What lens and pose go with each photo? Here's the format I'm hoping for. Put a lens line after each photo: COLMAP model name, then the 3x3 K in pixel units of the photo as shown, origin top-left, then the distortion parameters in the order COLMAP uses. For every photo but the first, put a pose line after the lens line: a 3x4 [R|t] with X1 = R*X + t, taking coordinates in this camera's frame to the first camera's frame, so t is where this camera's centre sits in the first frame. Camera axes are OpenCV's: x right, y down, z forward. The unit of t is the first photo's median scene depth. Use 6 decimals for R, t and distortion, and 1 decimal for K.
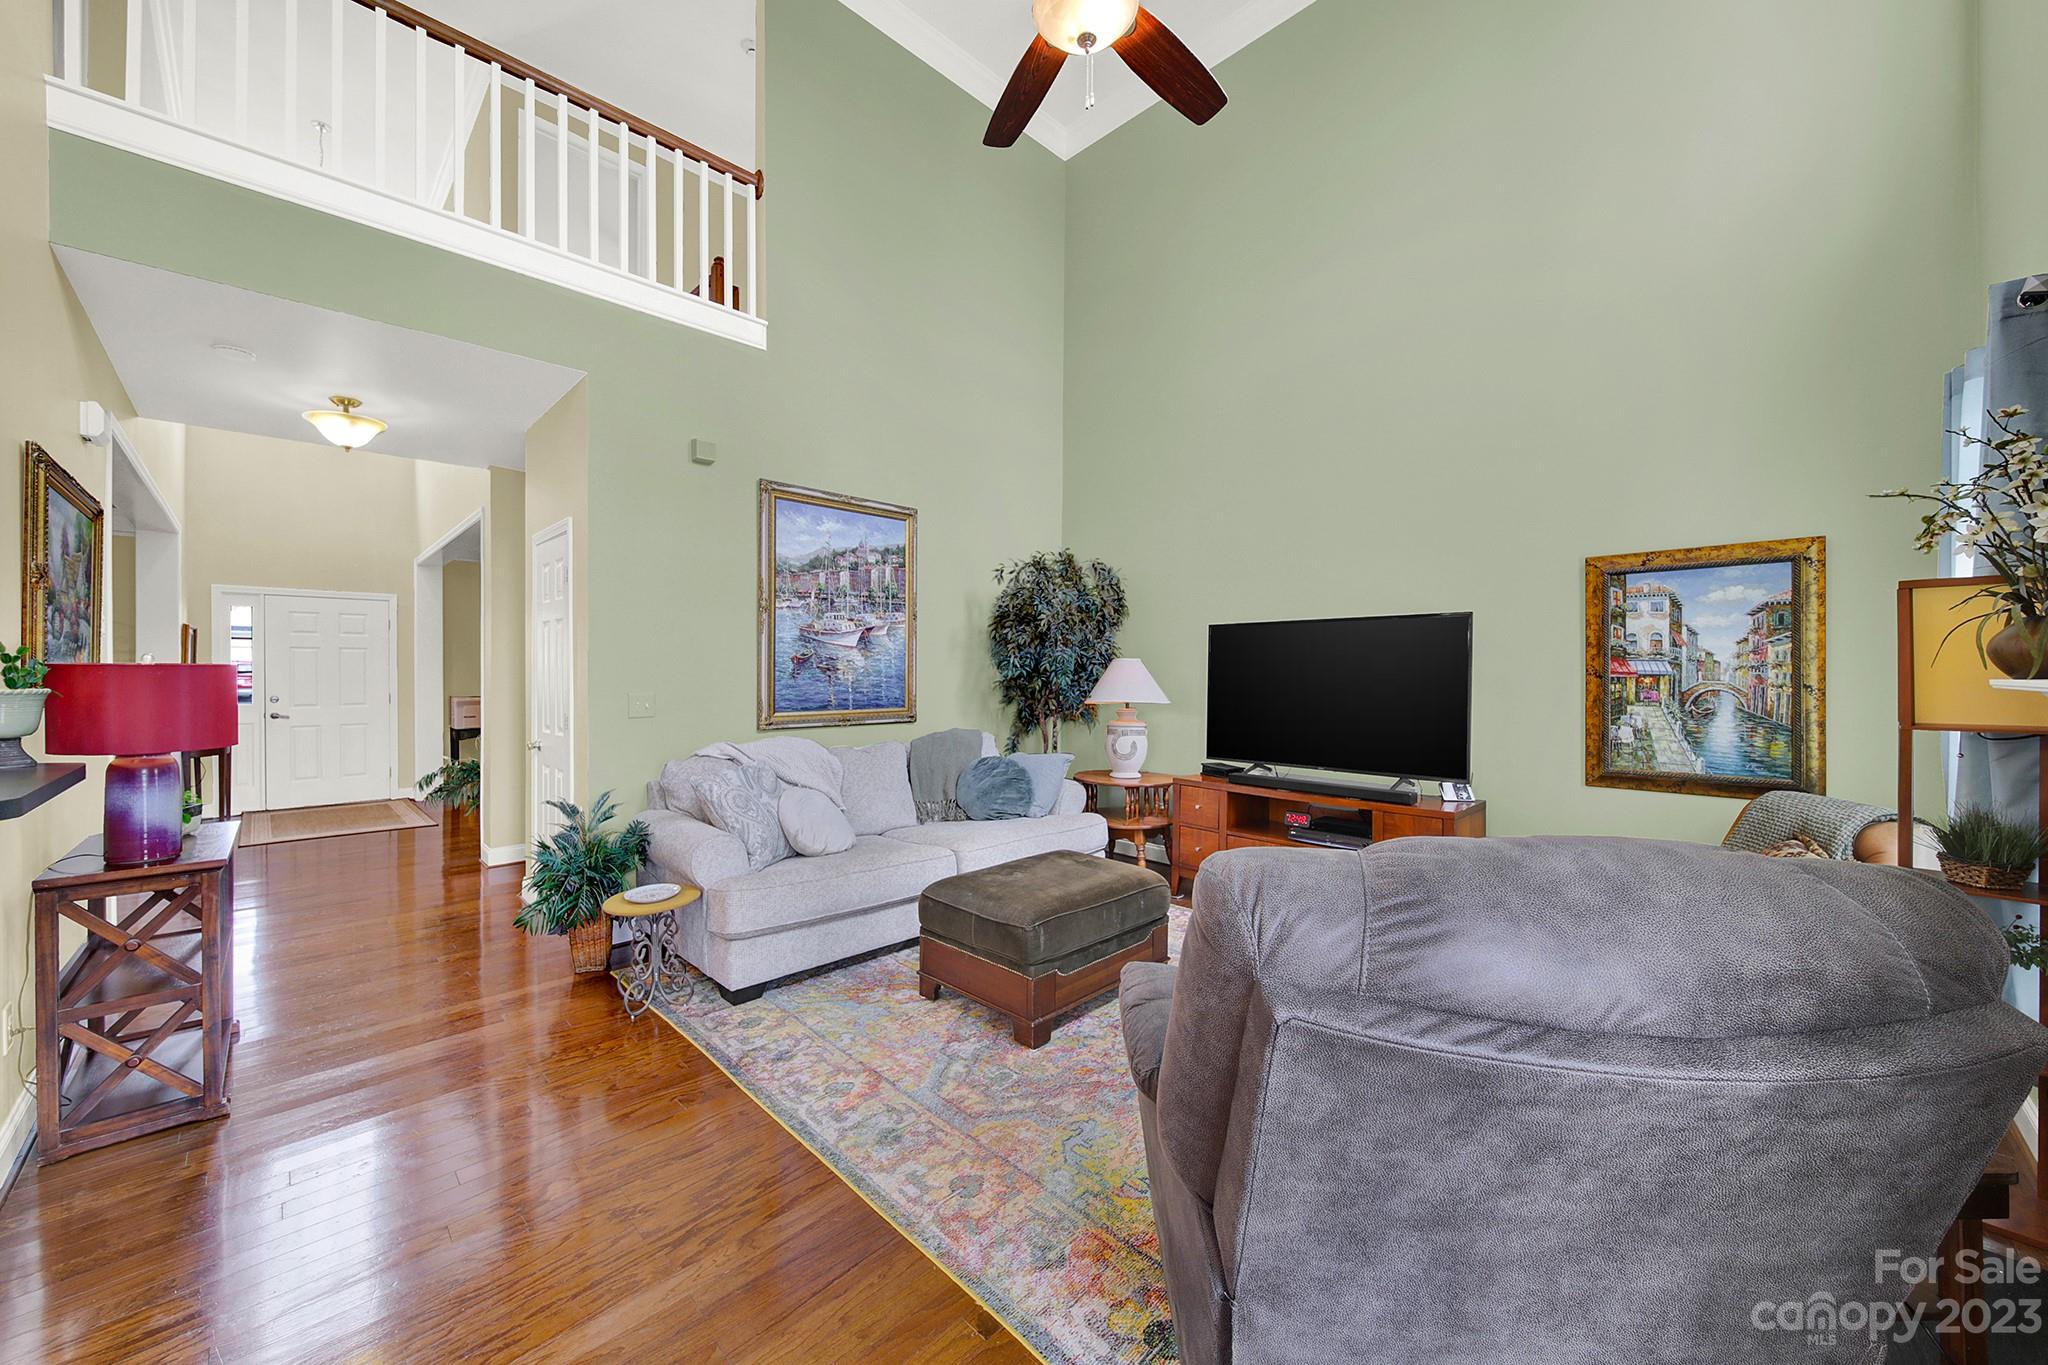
lens RADIAL K [[760.8, 0, 1017.6], [0, 760.8, 668.5], [0, 0, 1]] dist [0.002776, -0.000425]
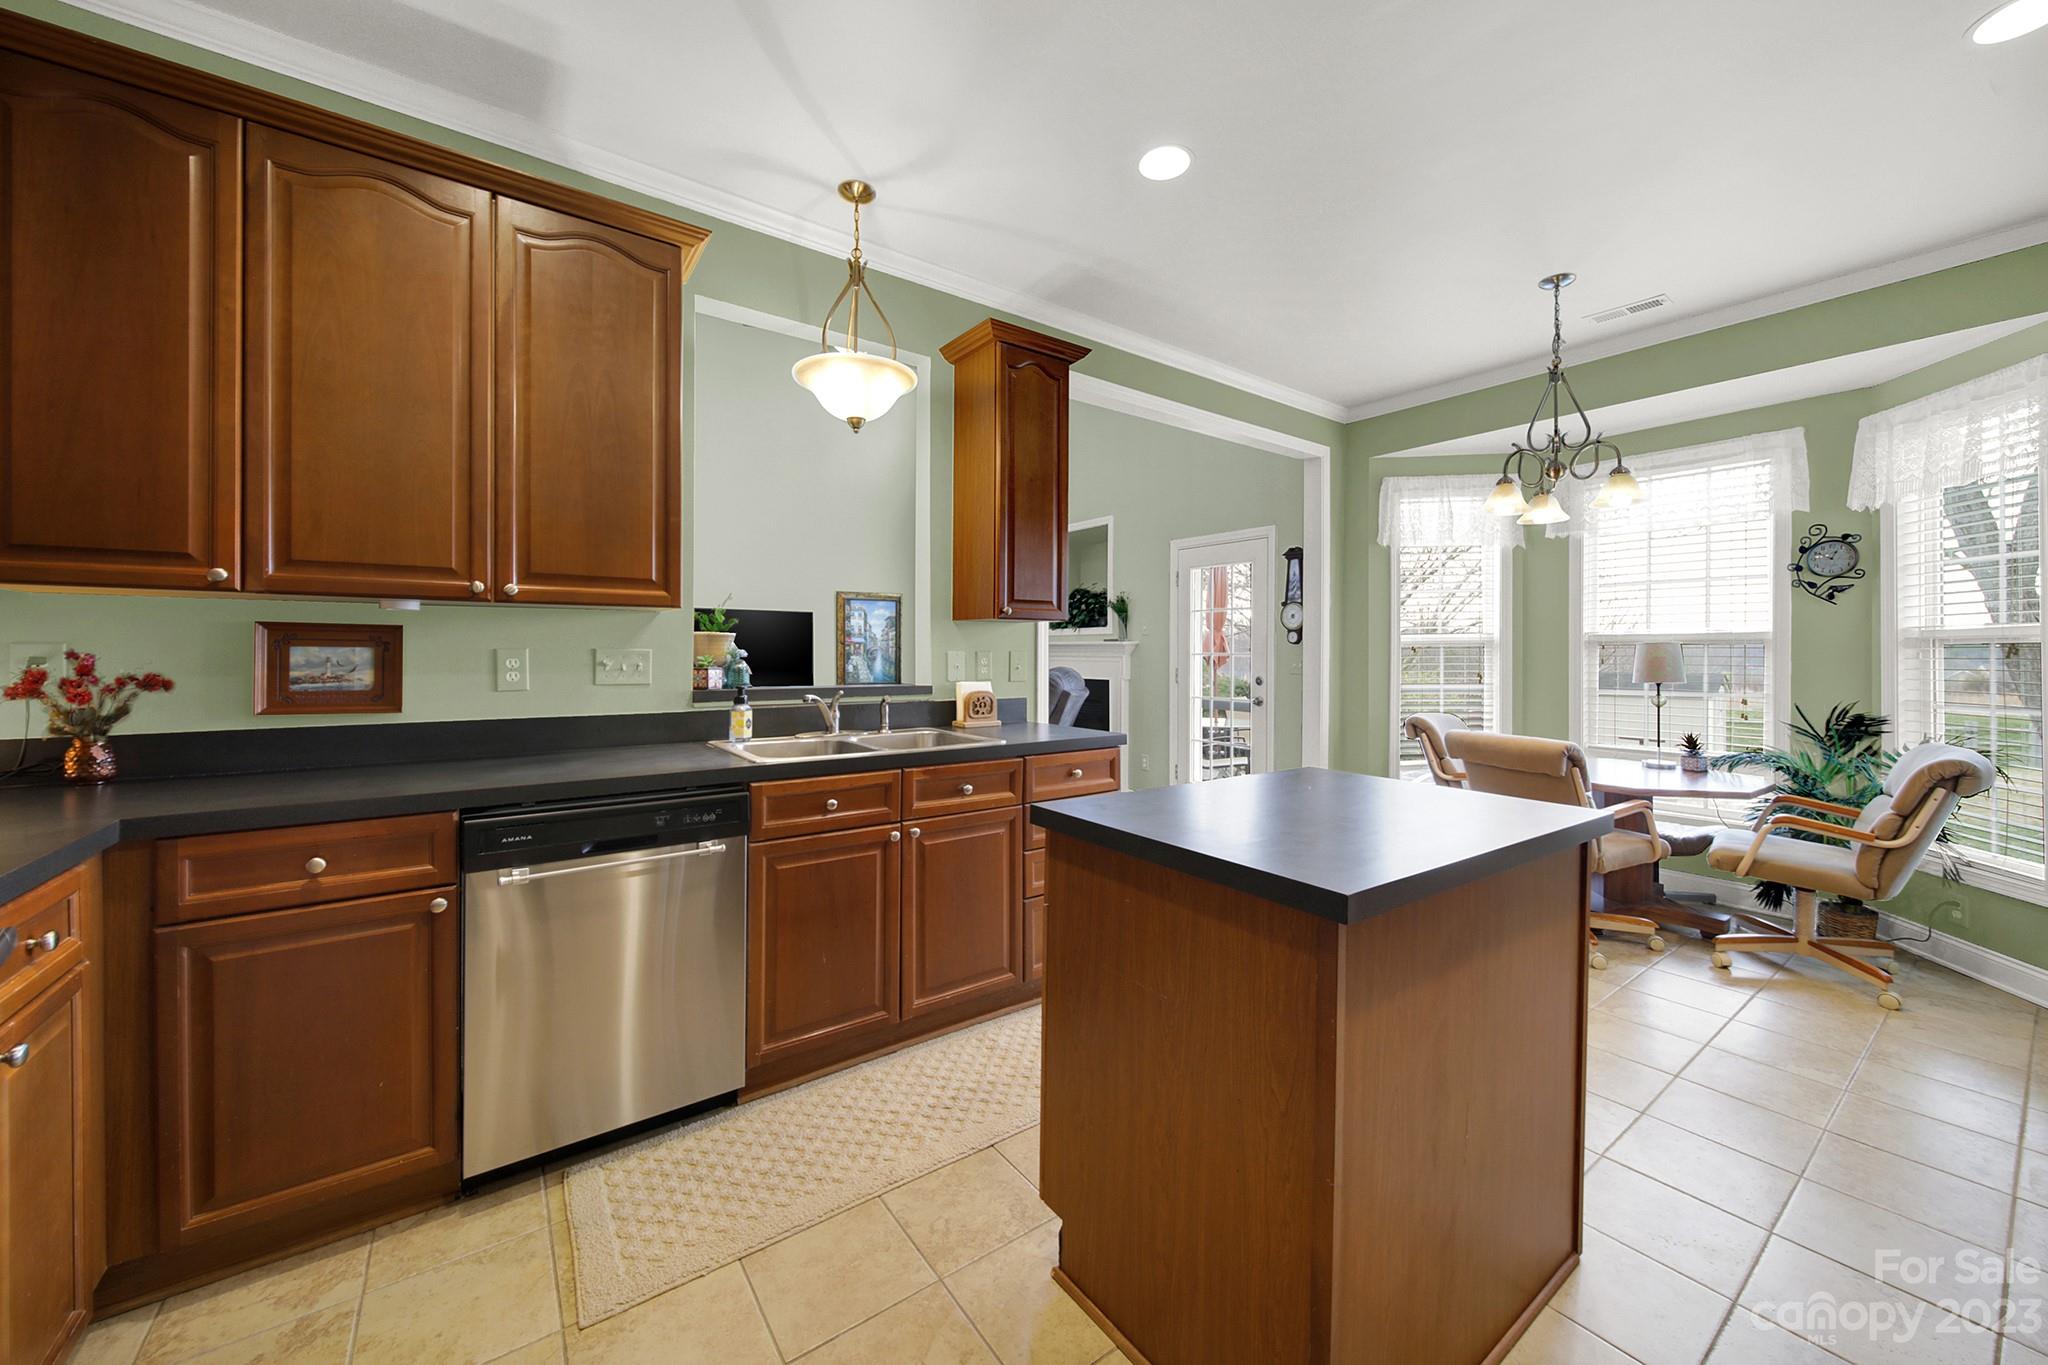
lens RADIAL K [[760.8, 0, 1009.4], [0, 760.8, 648.3], [0, 0, 1]] dist [0.002776, -0.000425]
pose [[0.170156, 0.003881, 0.985410, -1.495952], [-0.007498, 0.999968, -0.002643, 0.028524], [-0.985389, -0.006939, 0.170179, 0.117999]]
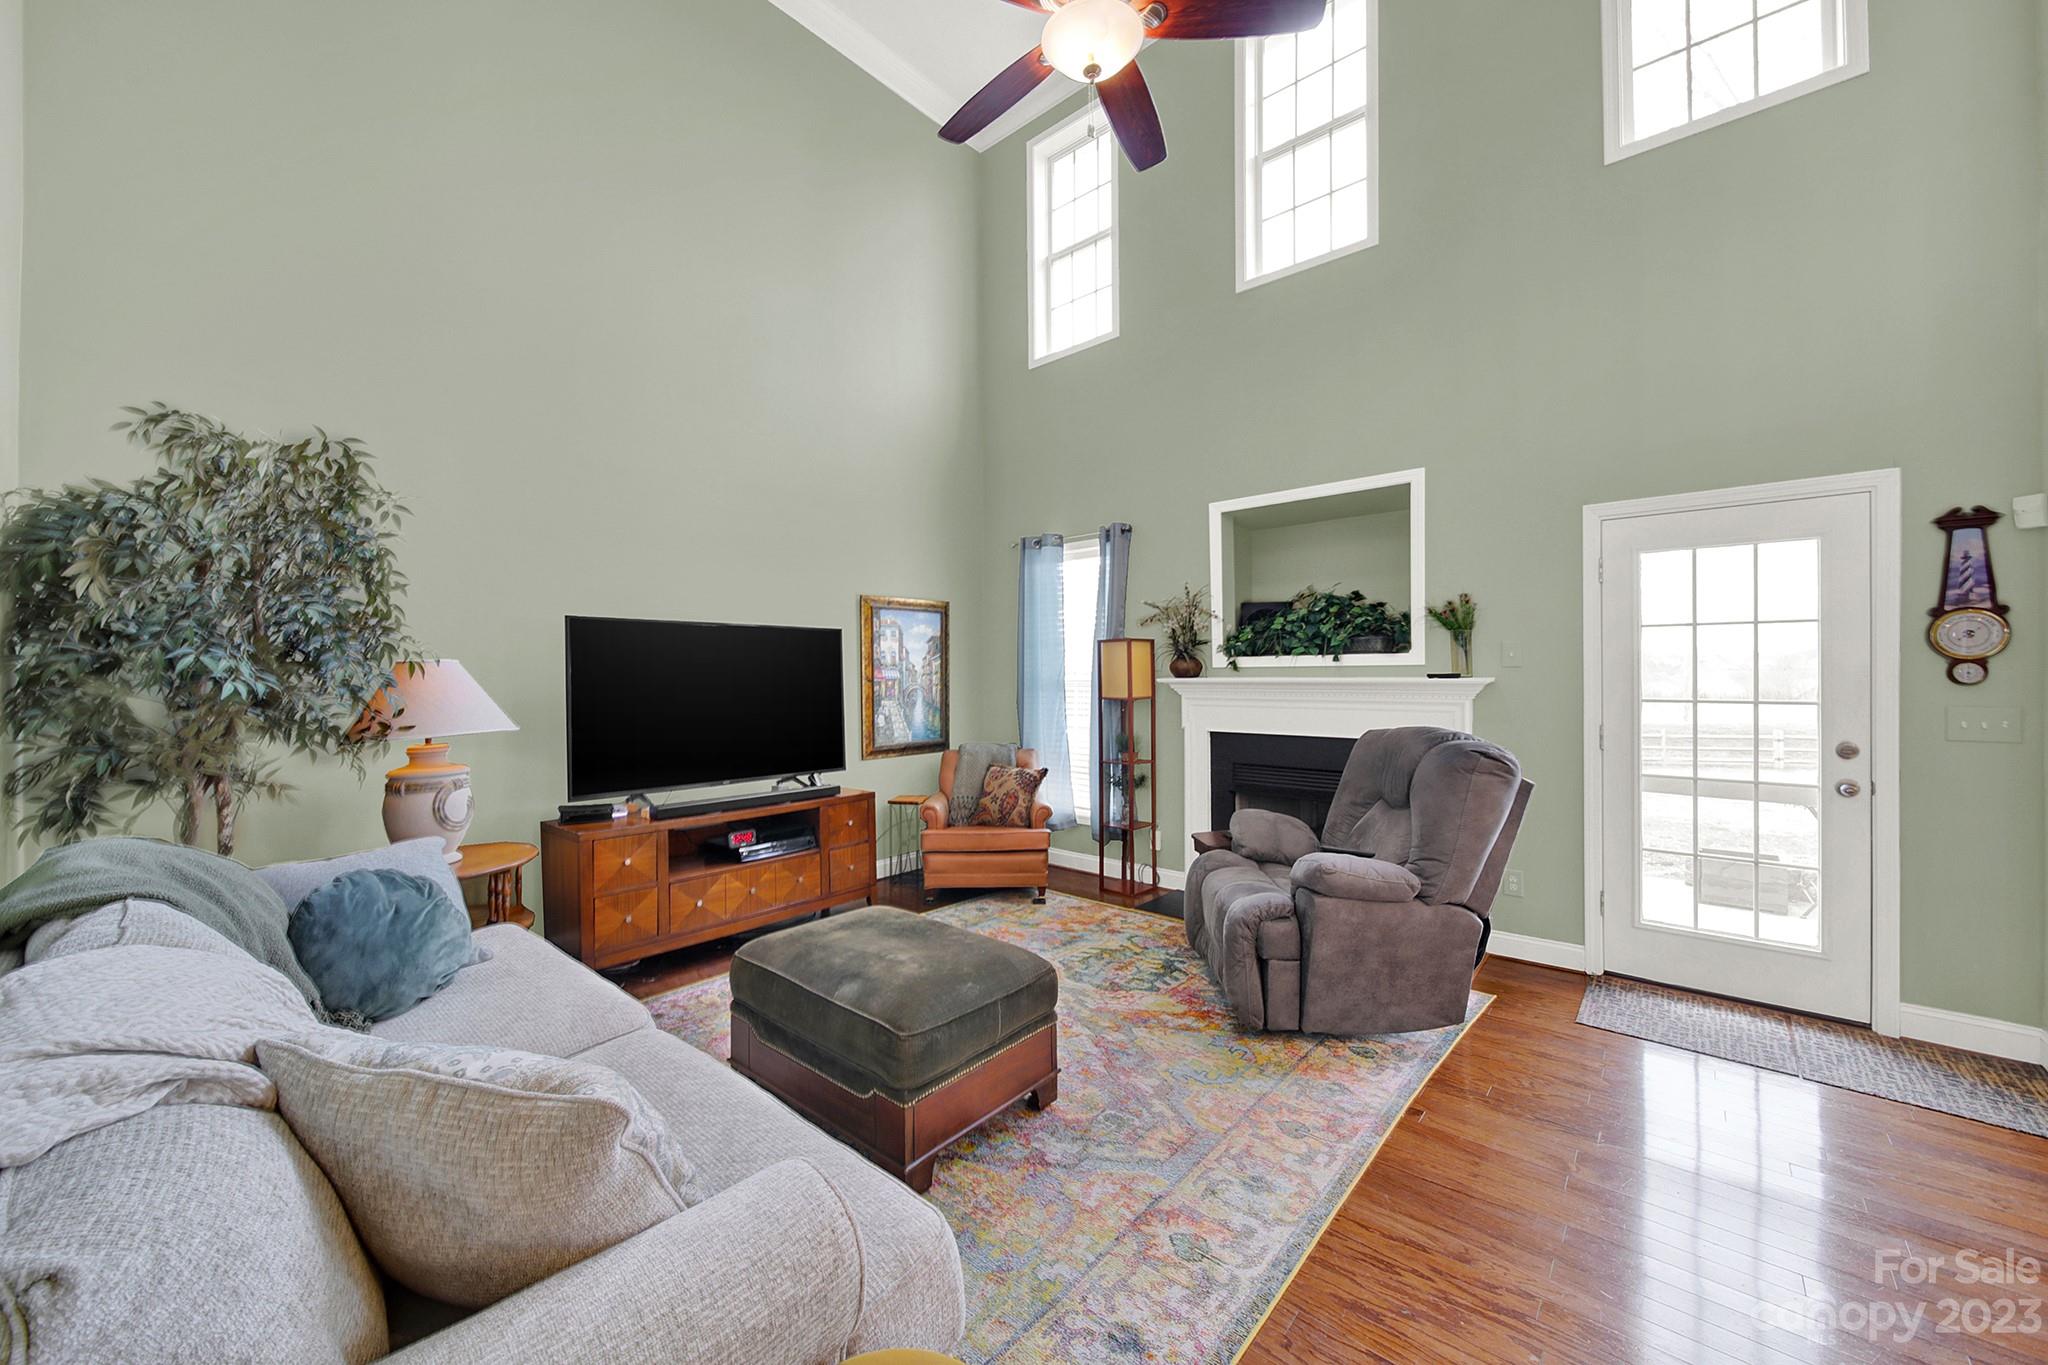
lens RADIAL K [[760.8, 0, 1020.8], [0, 760.8, 673.3], [0, 0, 1]] dist [0.002776, -0.000425]
pose [[-0.072008, 0.001224, 0.997403, -0.686688], [0.001884, 0.999998, -0.001091, -0.000968], [-0.997402, 0.001800, -0.072010, 0.870635]]
